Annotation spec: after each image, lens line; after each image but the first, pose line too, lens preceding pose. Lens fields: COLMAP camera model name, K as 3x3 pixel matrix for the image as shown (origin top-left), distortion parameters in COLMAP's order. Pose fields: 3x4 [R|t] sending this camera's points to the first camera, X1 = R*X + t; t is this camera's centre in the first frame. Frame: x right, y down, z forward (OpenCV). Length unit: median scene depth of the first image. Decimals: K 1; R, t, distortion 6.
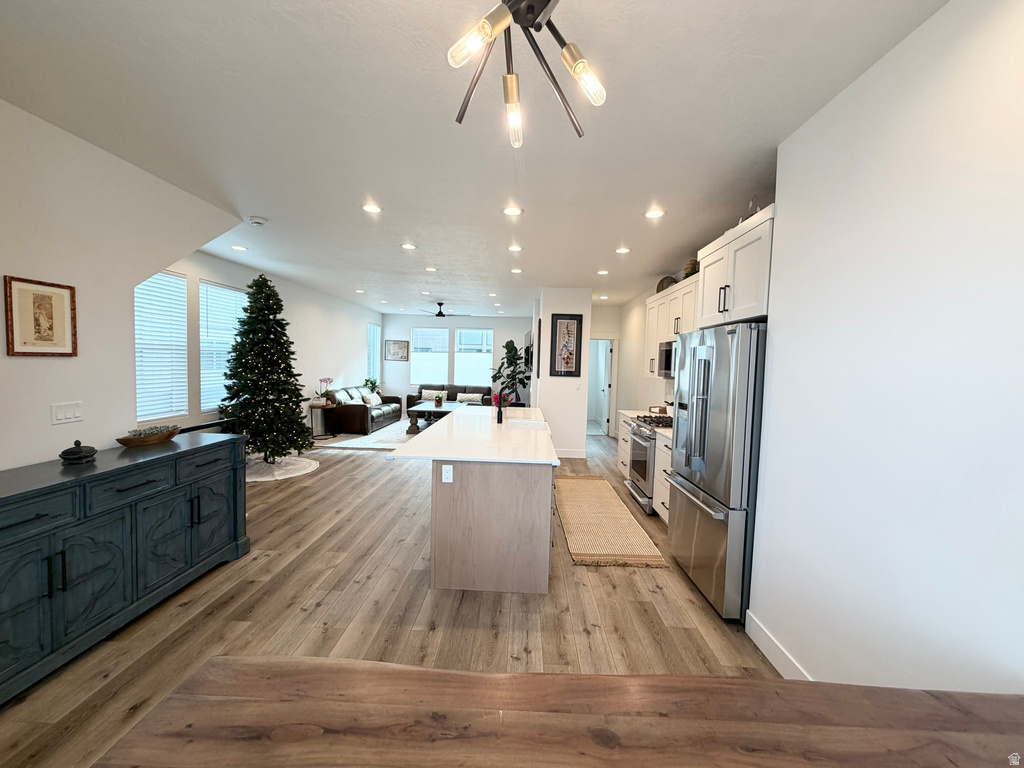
lens RADIAL K [[407.8, 0, 508.8], [0, 407.8, 384.4], [0, 0, 1]] dist [0.002305, -0.000200]
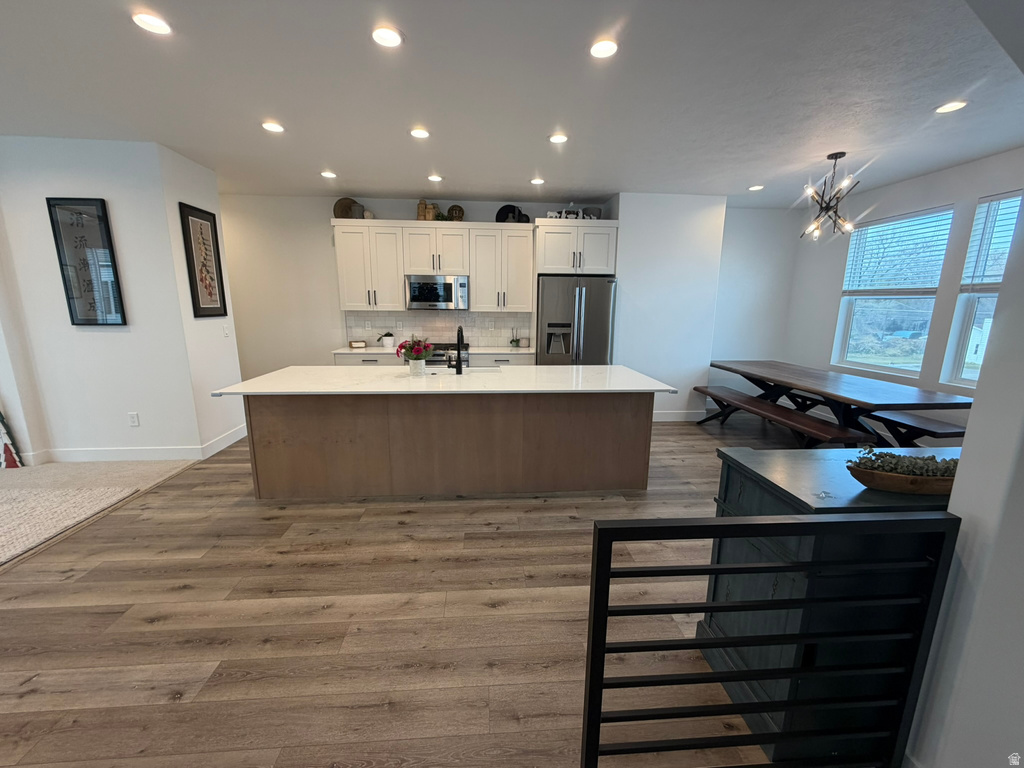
lens RADIAL K [[407.8, 0, 508.8], [0, 407.8, 384.4], [0, 0, 1]] dist [0.002305, -0.000200]
pose [[-0.107607, -0.224344, 0.968551, -0.523764], [0.040902, 0.972384, 0.229776, -0.043314], [-0.993352, 0.064341, -0.095459, 0.625997]]
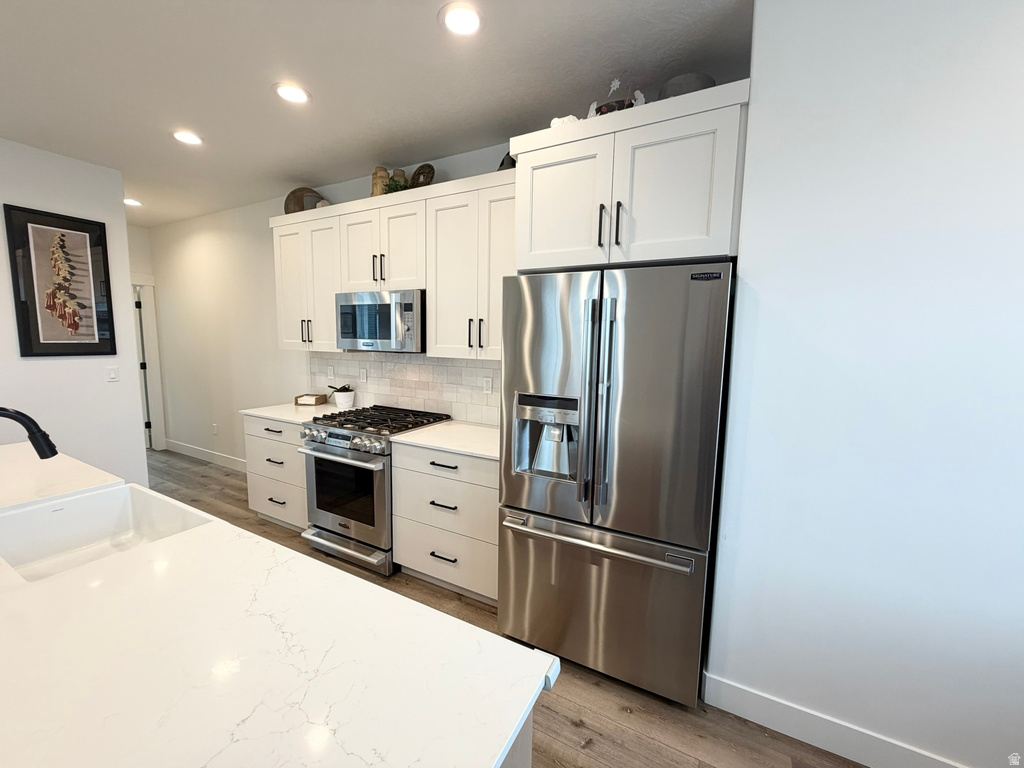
lens RADIAL K [[407.8, 0, 508.8], [0, 407.8, 384.4], [0, 0, 1]] dist [0.002305, -0.000200]
pose [[0.447484, -0.122516, 0.885860, -0.052550], [0.044428, 0.992394, 0.114807, -0.018444], [-0.893187, -0.012018, 0.449524, 0.359527]]
